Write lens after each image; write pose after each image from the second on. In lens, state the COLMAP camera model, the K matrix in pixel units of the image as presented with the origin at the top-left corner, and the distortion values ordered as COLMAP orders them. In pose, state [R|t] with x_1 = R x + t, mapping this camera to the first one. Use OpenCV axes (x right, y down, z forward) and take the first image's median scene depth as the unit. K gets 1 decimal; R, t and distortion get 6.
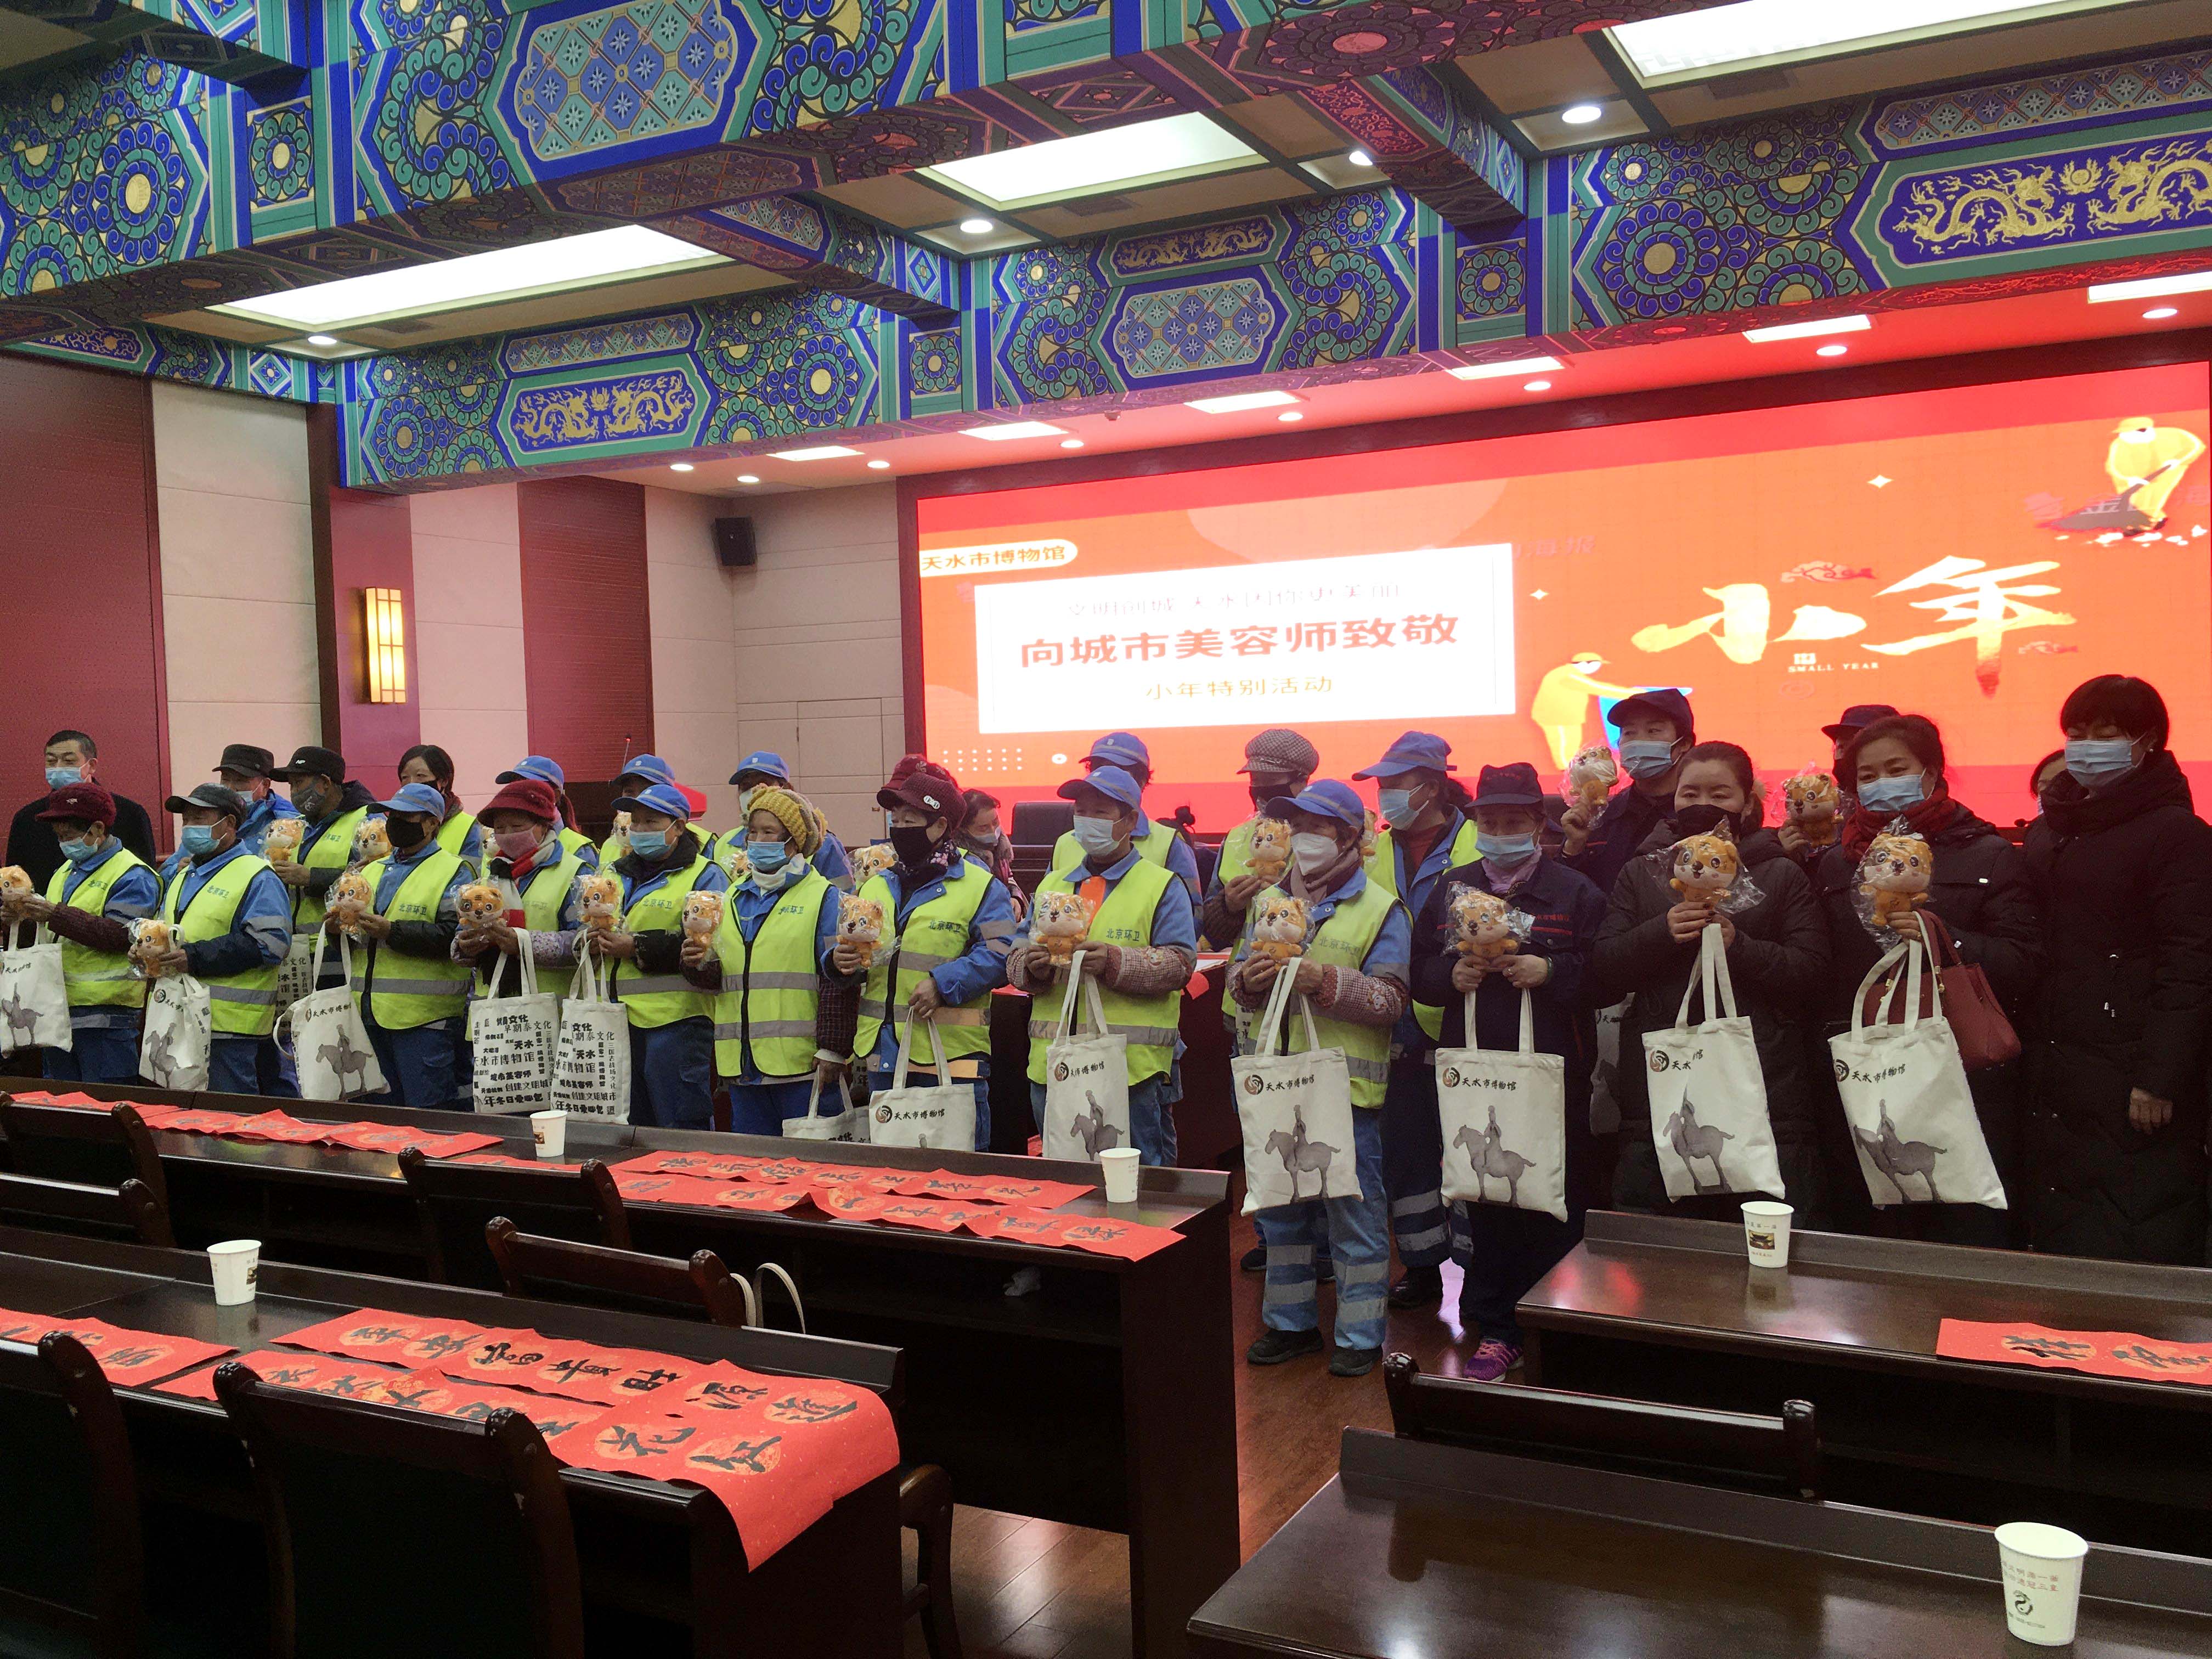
lens RADIAL K [[1880.0, 0, 1105.2], [0, 1880.0, 816.5], [0, 0, 1]] dist [0.084121, -0.121398]
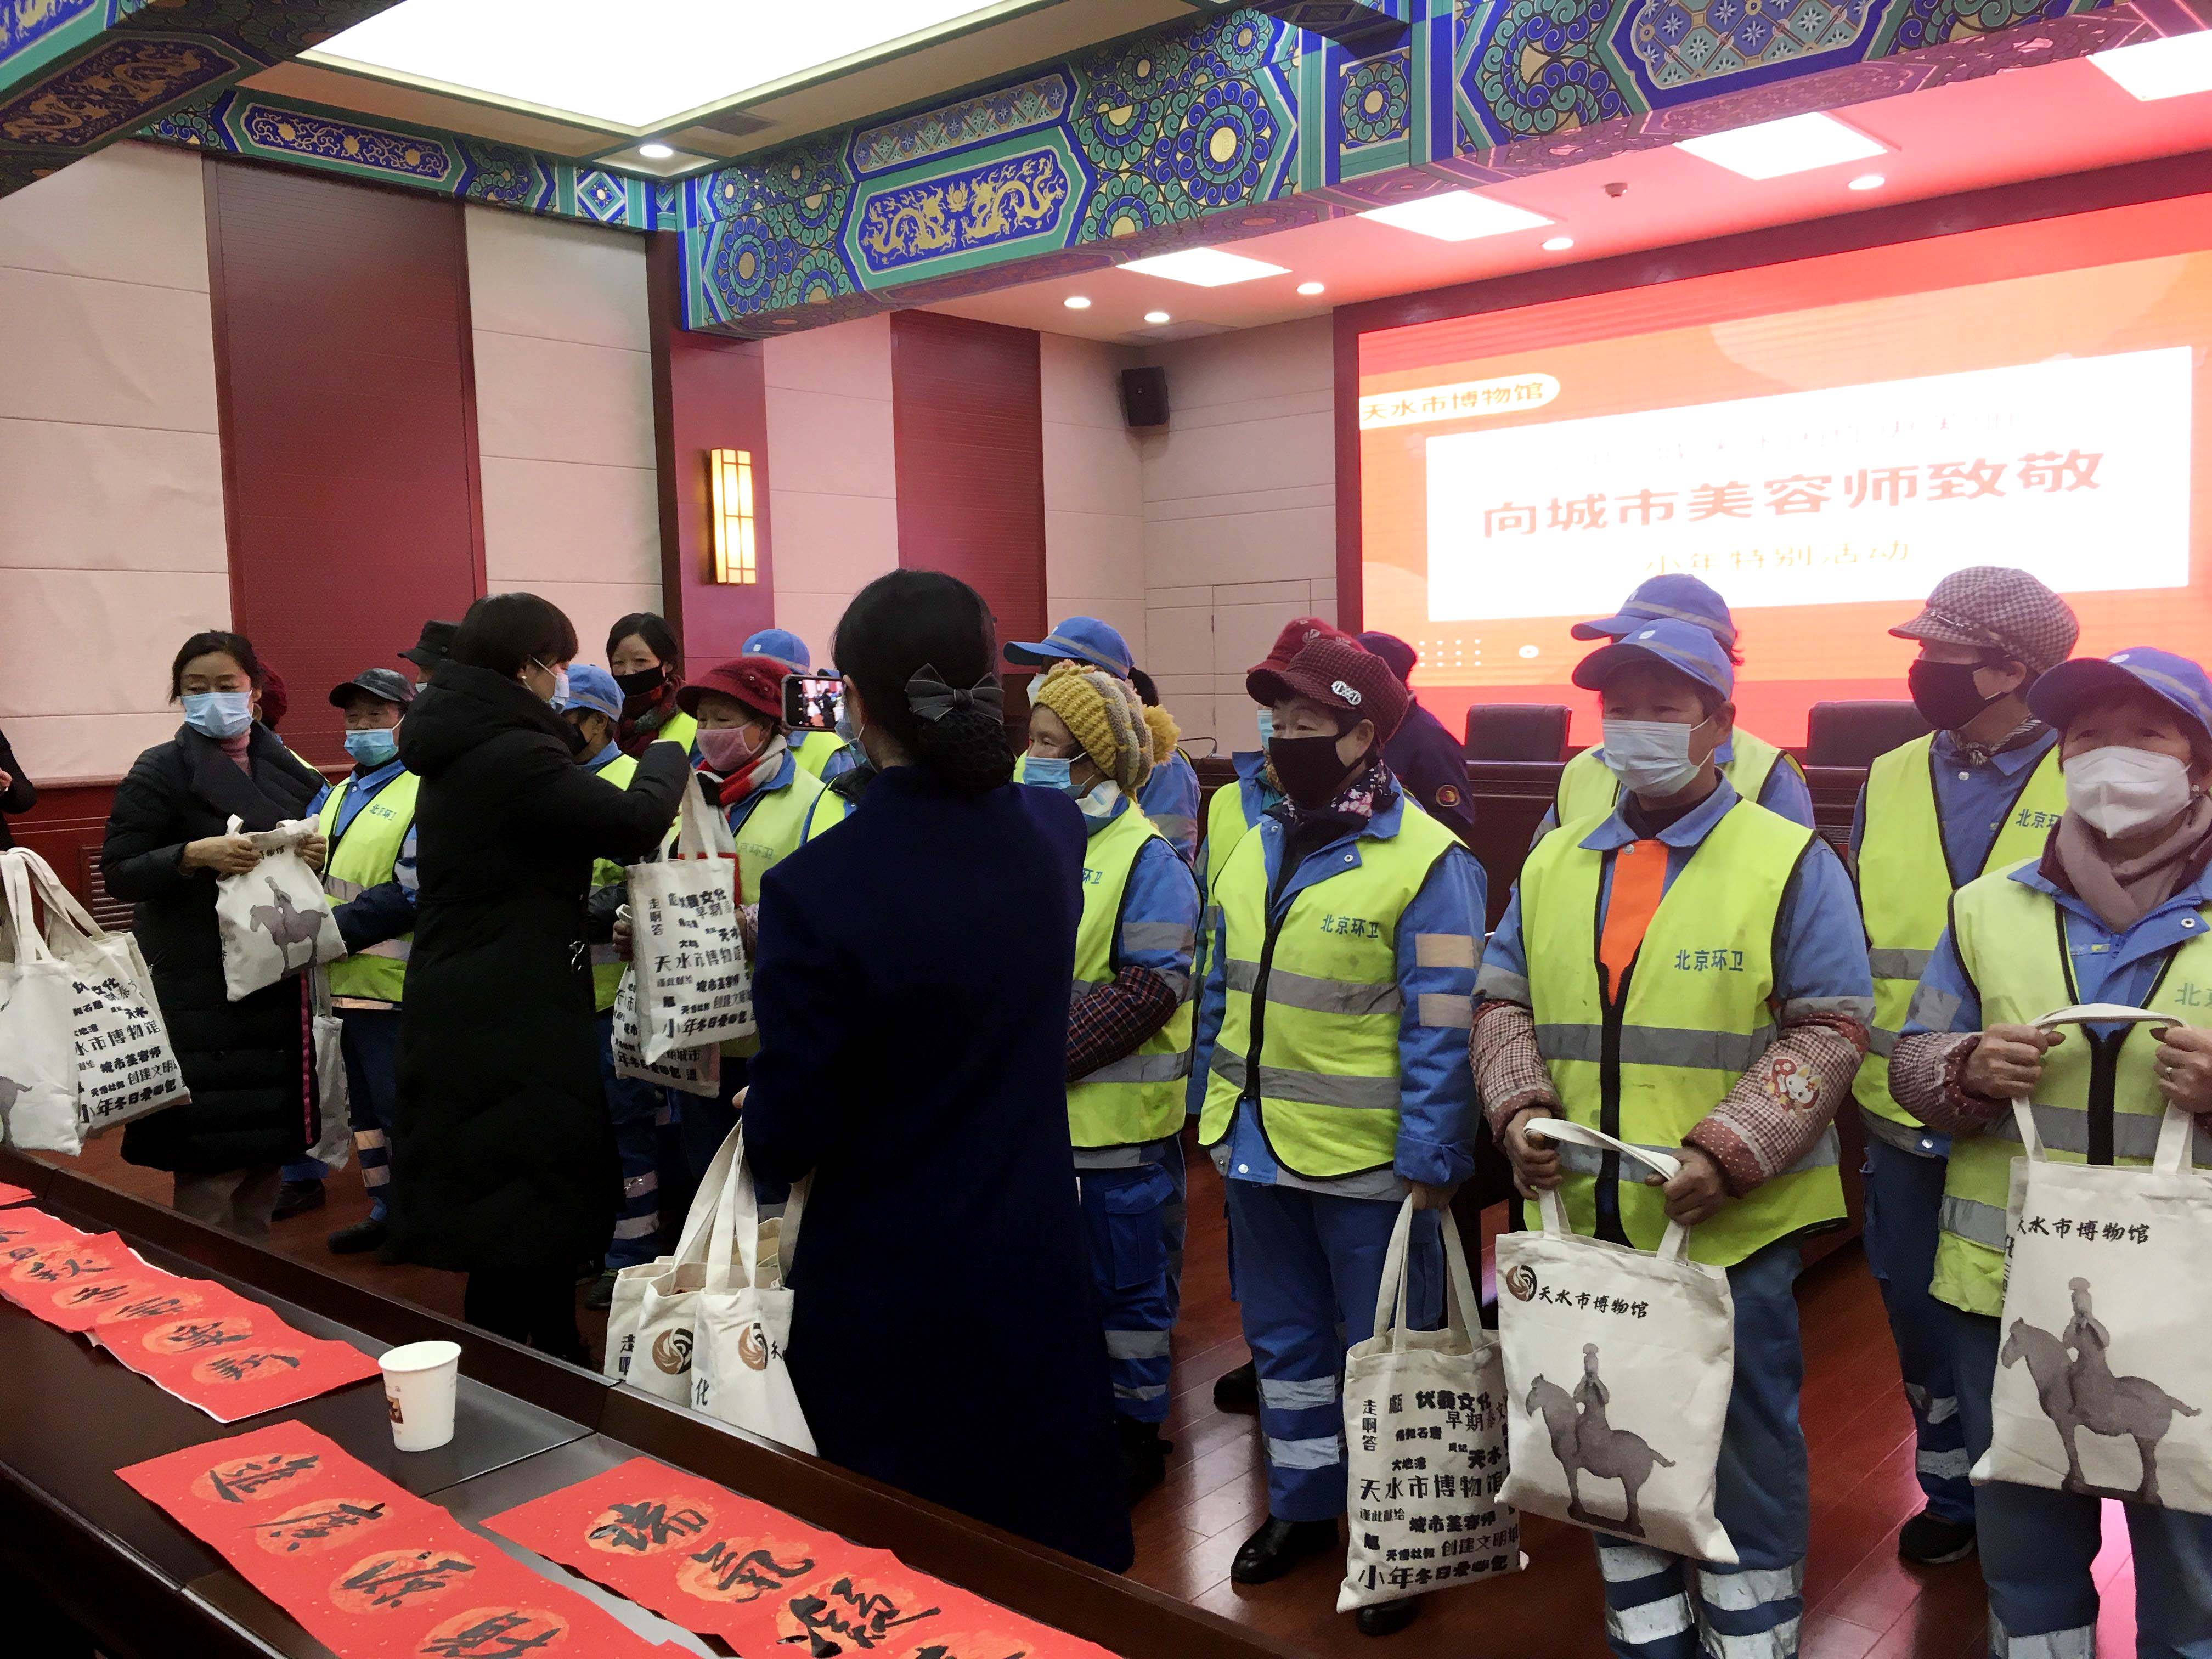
lens RADIAL K [[1880.0, 0, 1105.2], [0, 1880.0, 816.5], [0, 0, 1]] dist [0.084121, -0.121398]
pose [[0.971216, 0.022775, -0.237110, -0.009168], [-0.010899, 0.998625, 0.051278, 0.000088], [0.237952, -0.047218, 0.970129, 0.218799]]
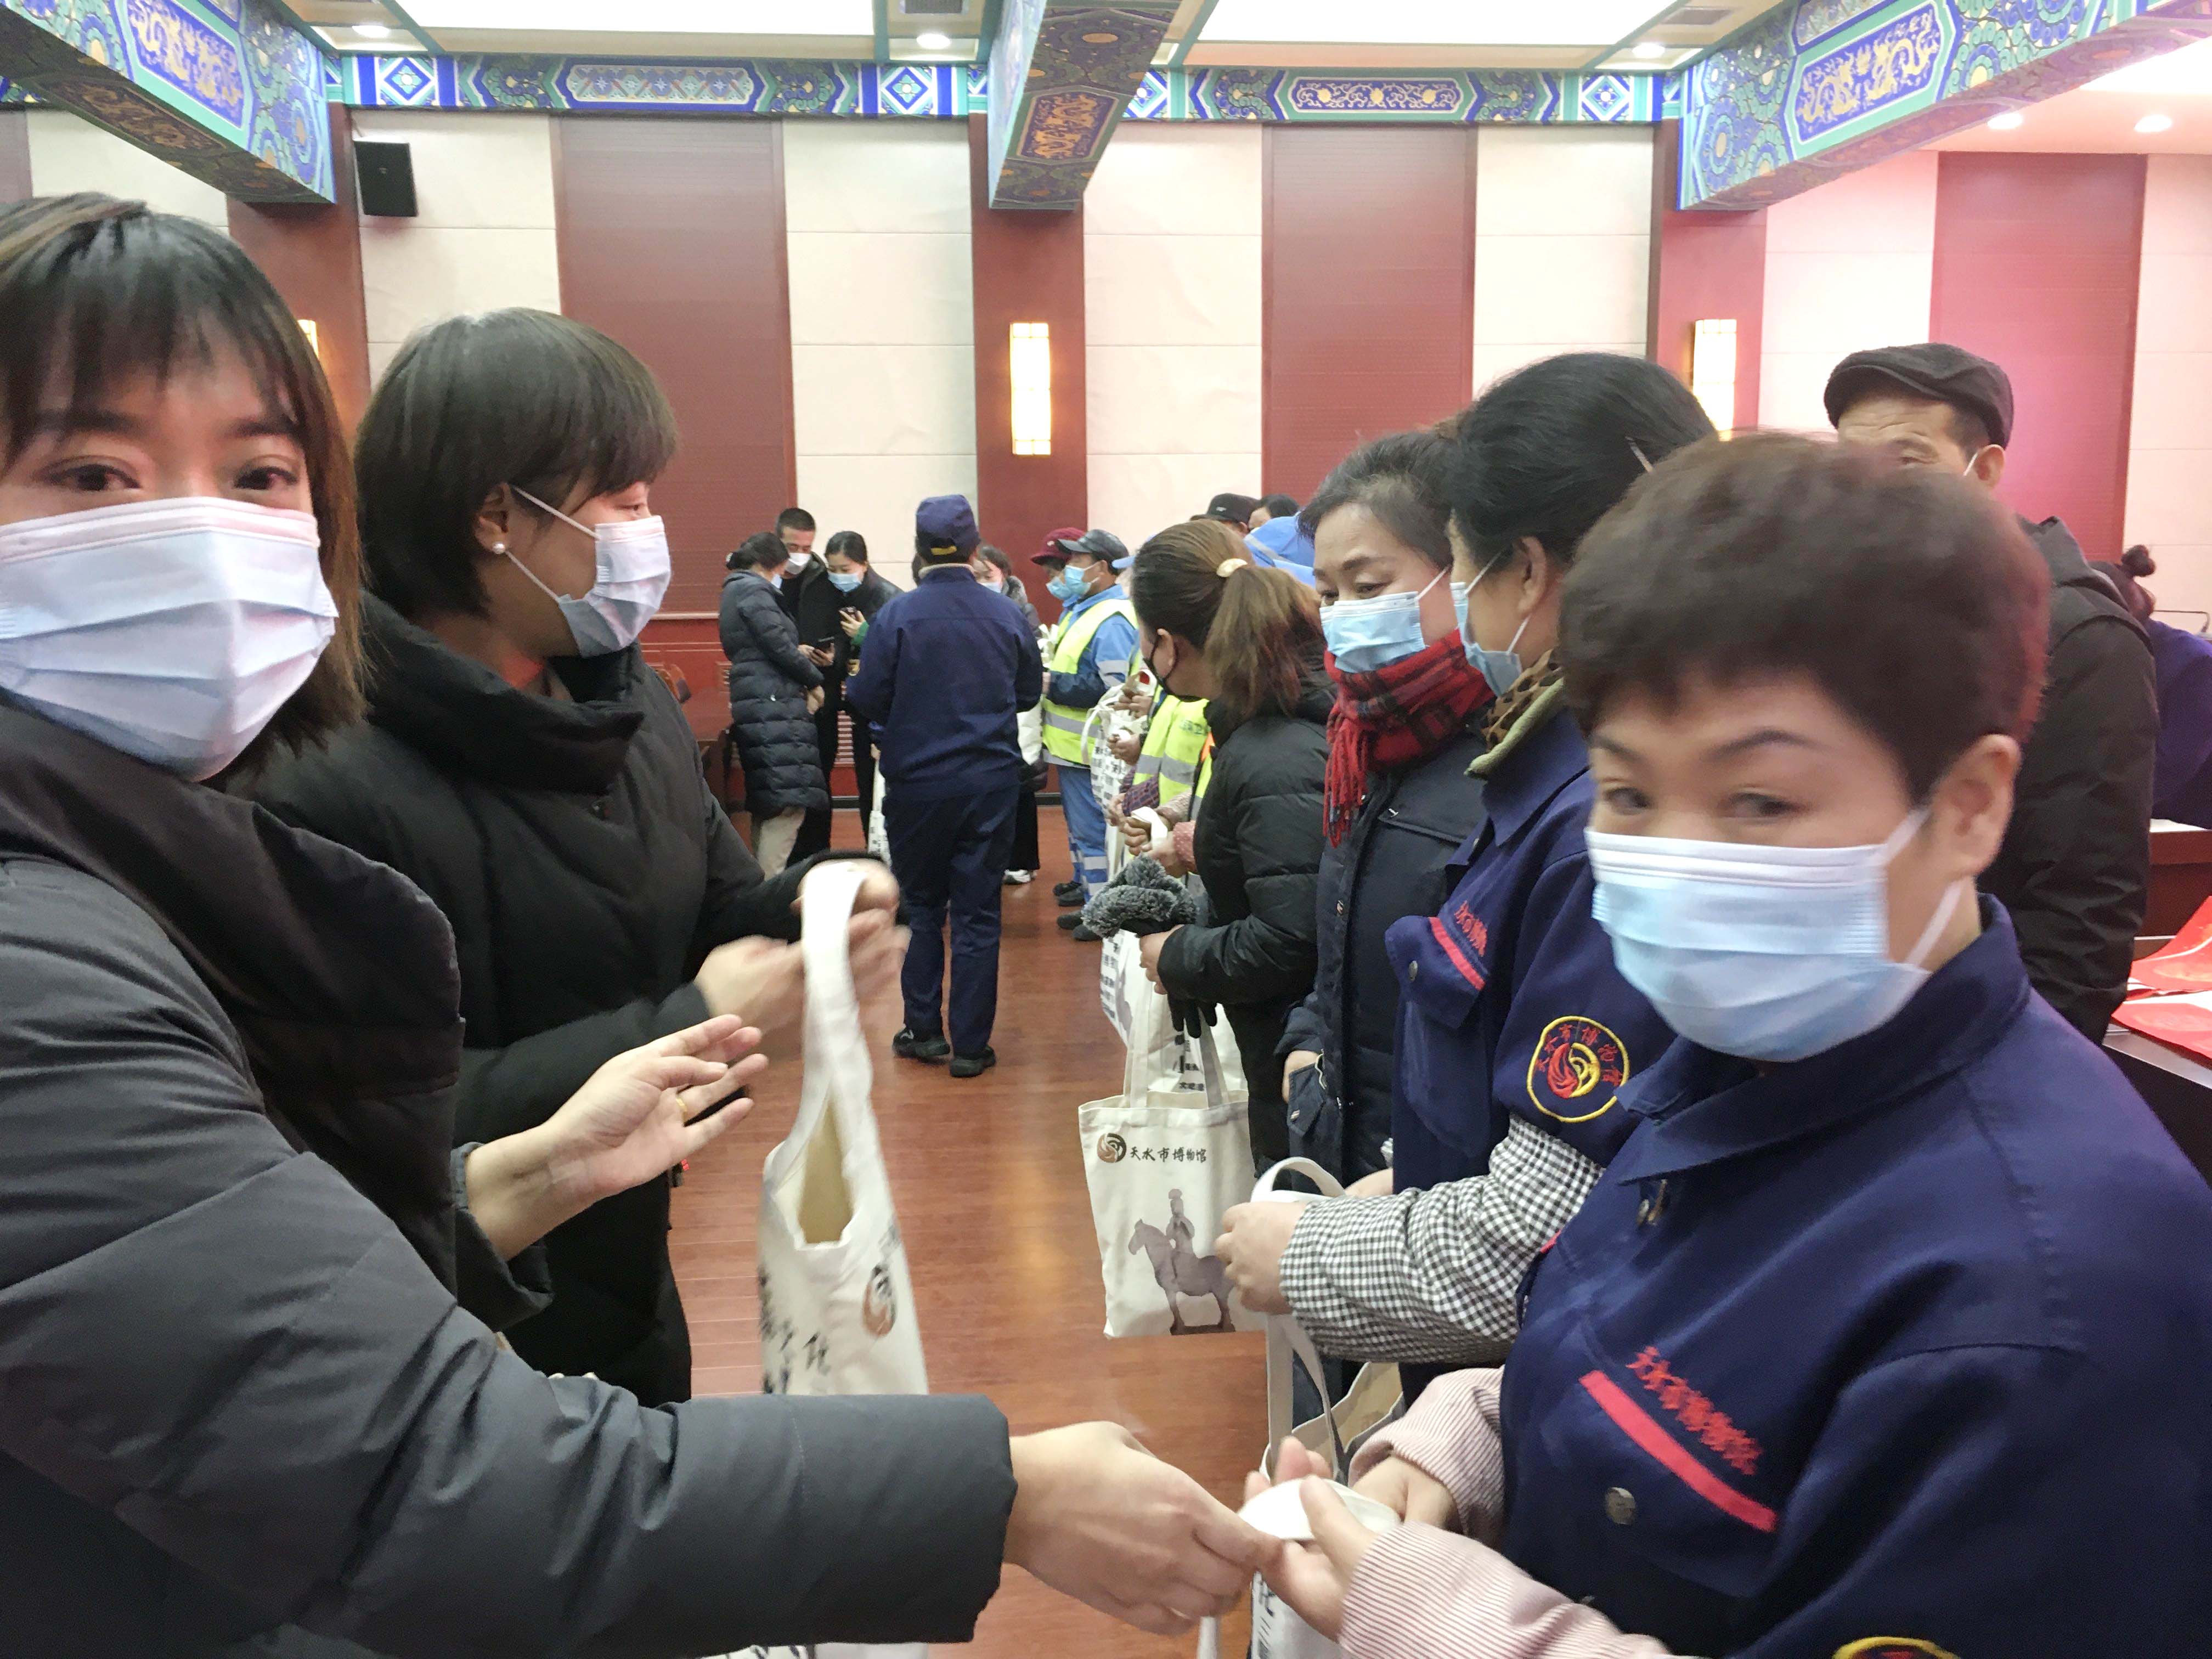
lens RADIAL K [[1880.0, 0, 1105.2], [0, 1880.0, 816.5], [0, 0, 1]] dist [0.084121, -0.121398]
pose [[0.555469, 0.140762, -0.819536, 0.265012], [-0.032669, 0.988501, 0.147641, -0.008788], [0.830895, -0.055237, 0.553681, 0.250777]]
